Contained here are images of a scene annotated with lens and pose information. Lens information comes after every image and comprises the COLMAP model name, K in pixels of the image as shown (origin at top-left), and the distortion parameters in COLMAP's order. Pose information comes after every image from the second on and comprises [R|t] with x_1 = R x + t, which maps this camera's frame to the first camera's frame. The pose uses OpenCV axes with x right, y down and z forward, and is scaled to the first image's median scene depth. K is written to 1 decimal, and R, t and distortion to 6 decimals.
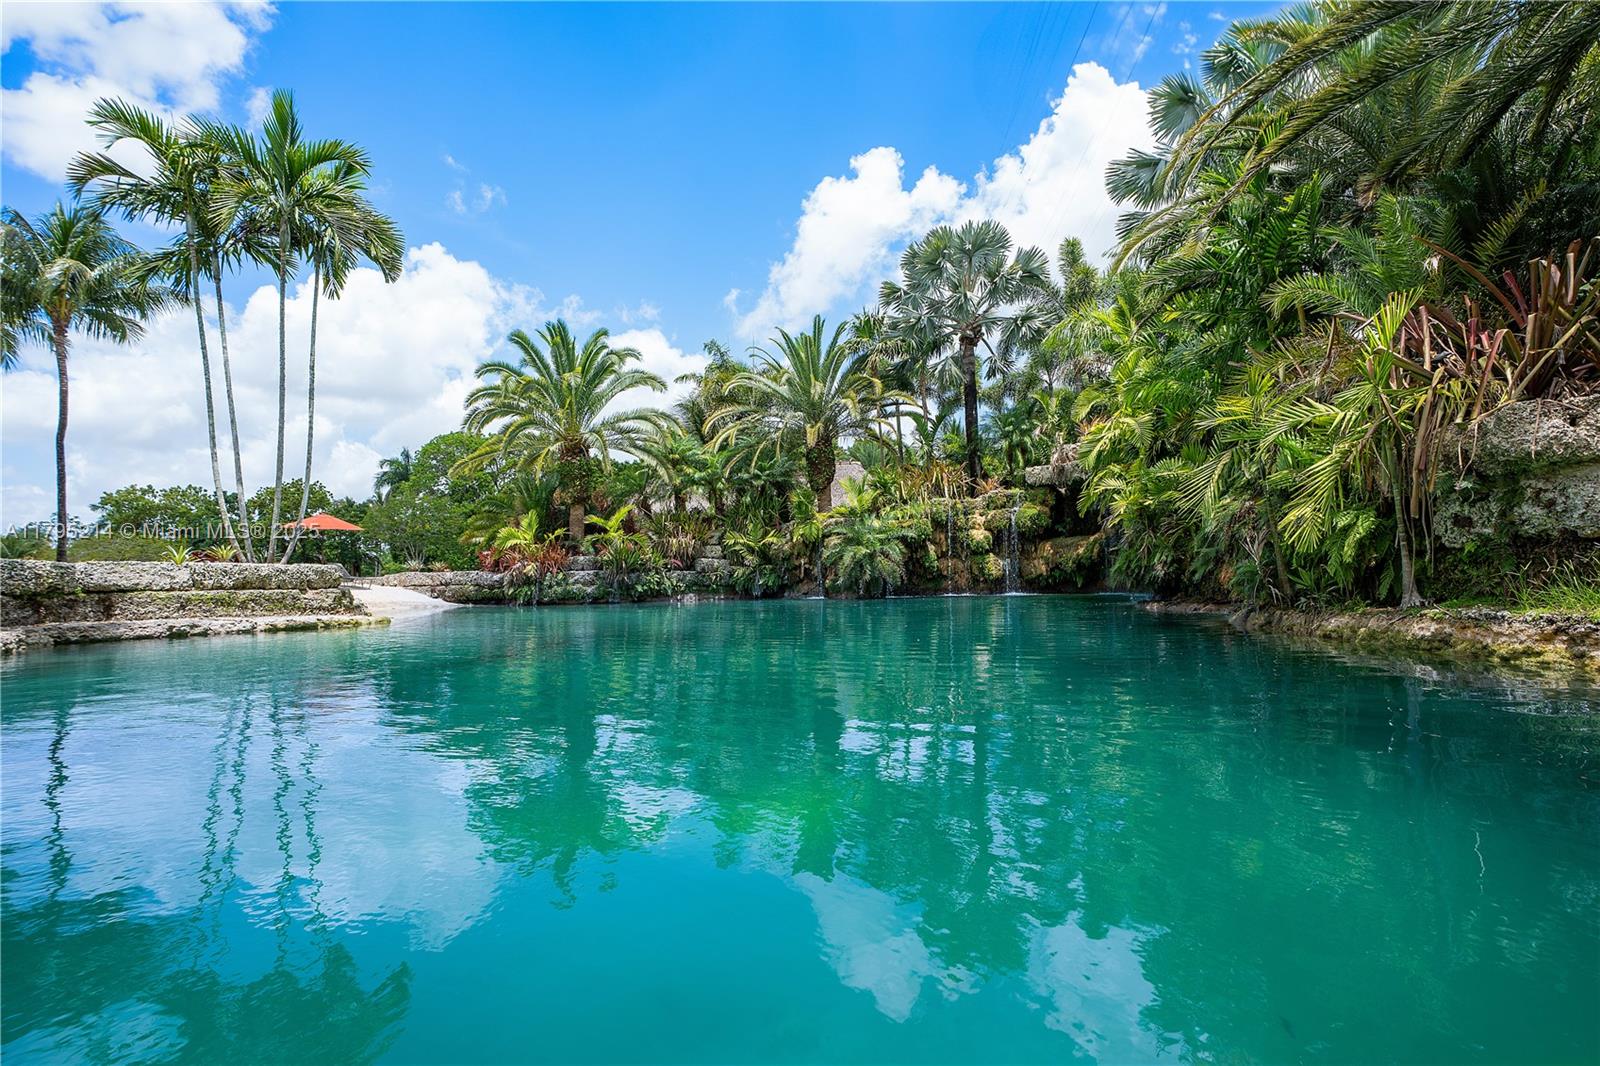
lens RADIAL K [[758.3, 0, 843.5], [0, 758.3, 528.7], [0, 0, 1]] dist [-0.073371, 0.030365]
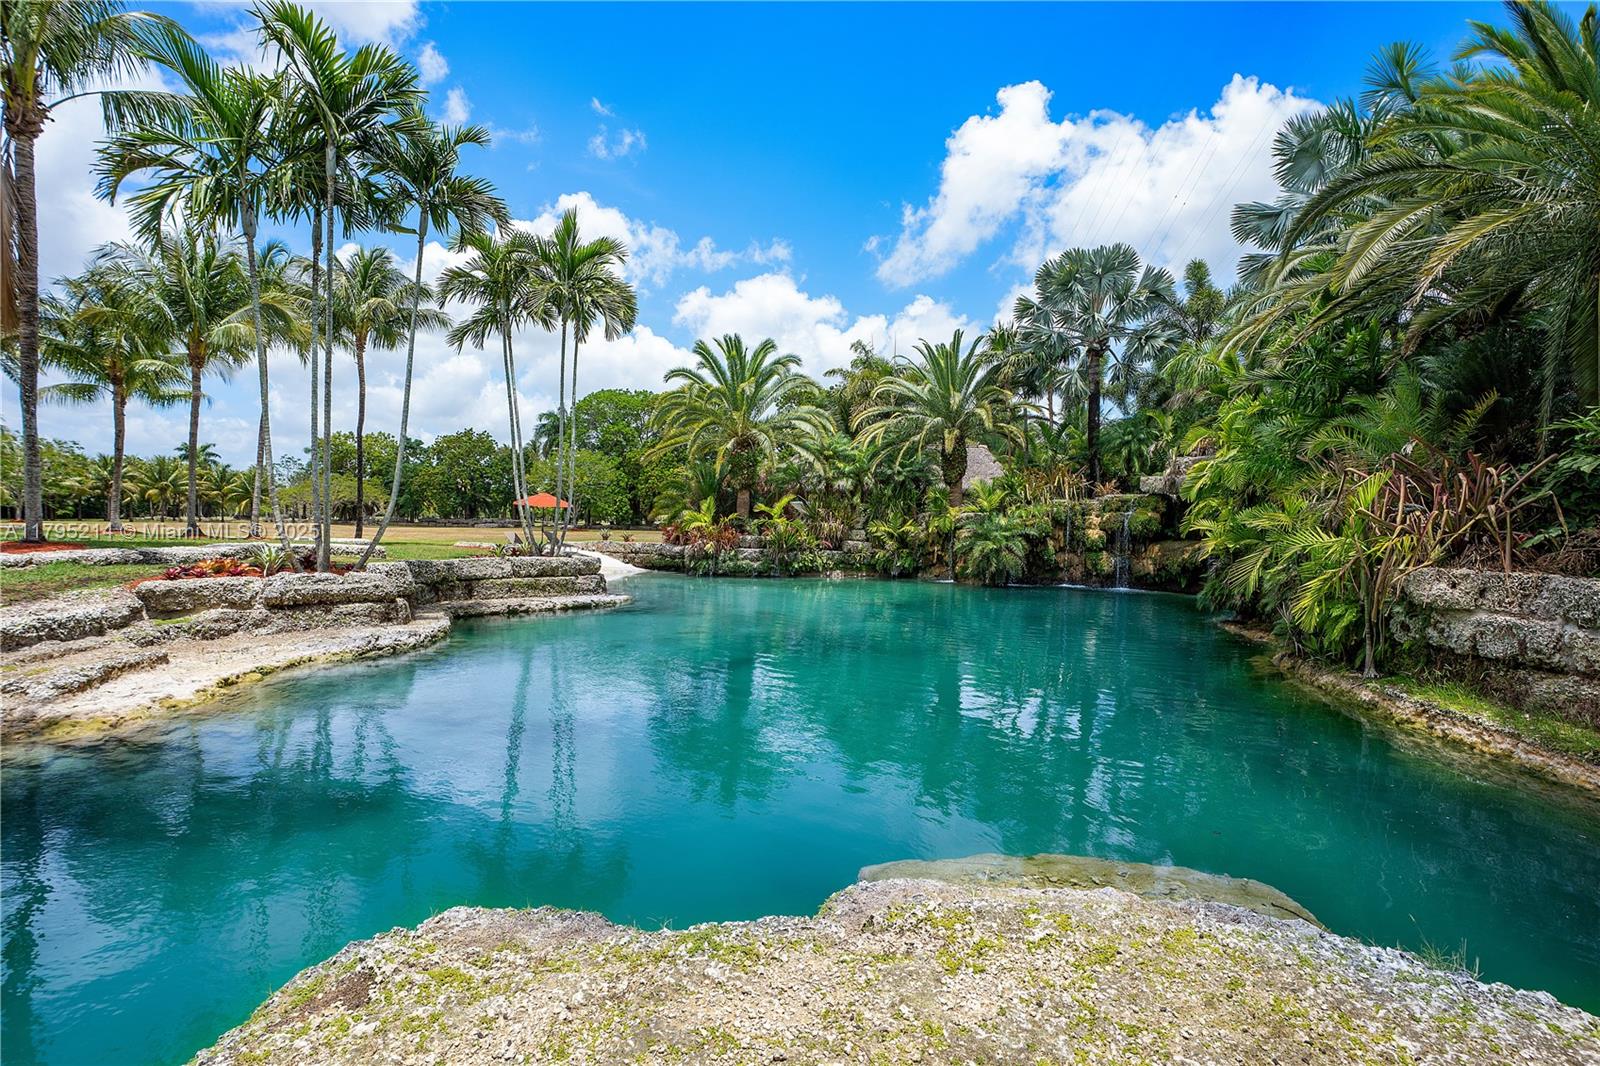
lens RADIAL K [[758.3, 0, 843.5], [0, 758.3, 528.7], [0, 0, 1]] dist [-0.073371, 0.030365]
pose [[0.987917, 0.045080, -0.148285, -0.023501], [-0.034775, 0.996844, 0.071366, -0.065144], [0.151035, -0.065347, 0.986366, -0.157424]]
